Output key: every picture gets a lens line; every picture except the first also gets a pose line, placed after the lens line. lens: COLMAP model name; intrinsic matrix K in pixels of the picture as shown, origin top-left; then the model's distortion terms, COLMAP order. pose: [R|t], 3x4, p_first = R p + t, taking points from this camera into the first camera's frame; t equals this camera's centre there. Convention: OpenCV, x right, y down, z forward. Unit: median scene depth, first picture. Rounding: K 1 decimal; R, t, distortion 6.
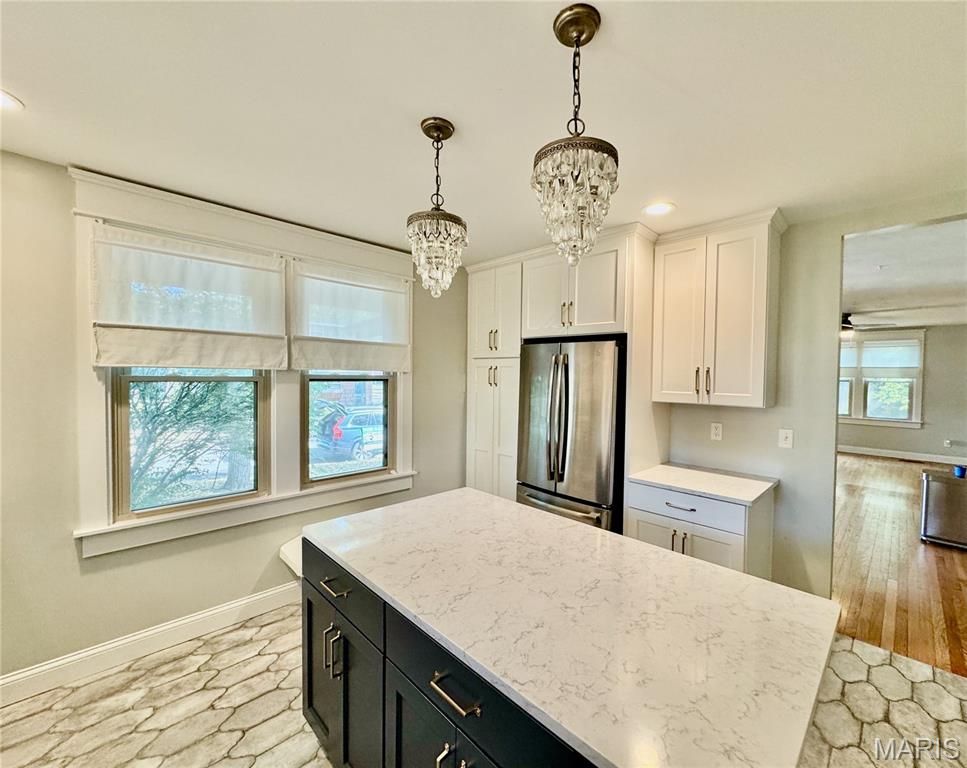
lens RADIAL K [[410.5, 0, 510.3], [0, 410.5, 384.3], [0, 0, 1]] dist [-0.002135, -0.000115]
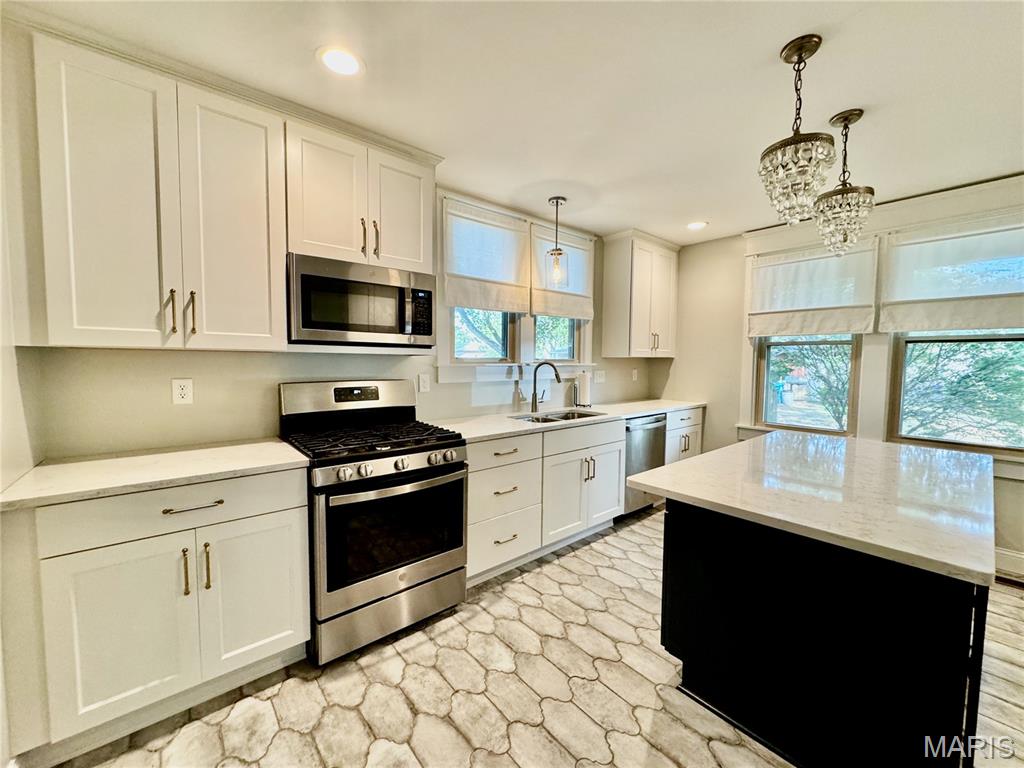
lens RADIAL K [[407.7, 0, 511.8], [0, 407.7, 384.6], [0, 0, 1]] dist [-0.002205, 0.000023]
pose [[-0.100908, 0.046909, -0.993789, 0.817546], [-0.030600, 0.998269, 0.050227, 0.097000], [0.994425, 0.035479, -0.099298, 0.112397]]
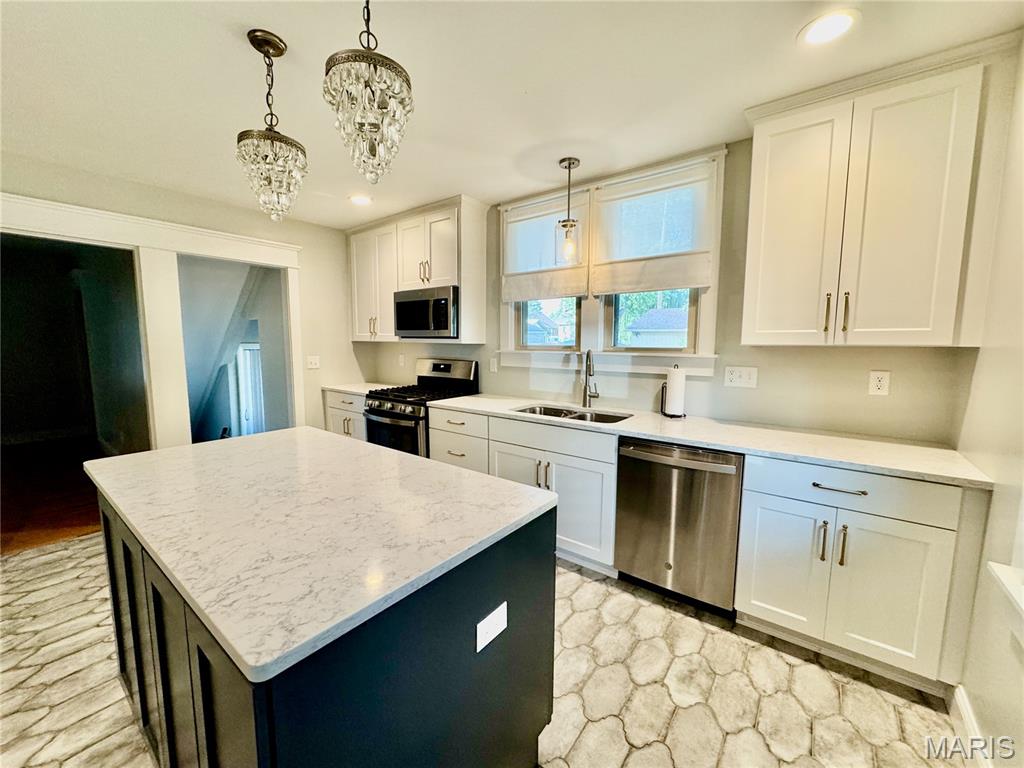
lens RADIAL K [[407.7, 0, 510.0], [0, 407.7, 383.2], [0, 0, 1]] dist [-0.002205, 0.000023]
pose [[-0.993752, -0.003927, -0.111538, -0.233529], [-0.018142, 0.991773, 0.126720, 0.032594], [0.110123, 0.127952, -0.985648, 1.269826]]
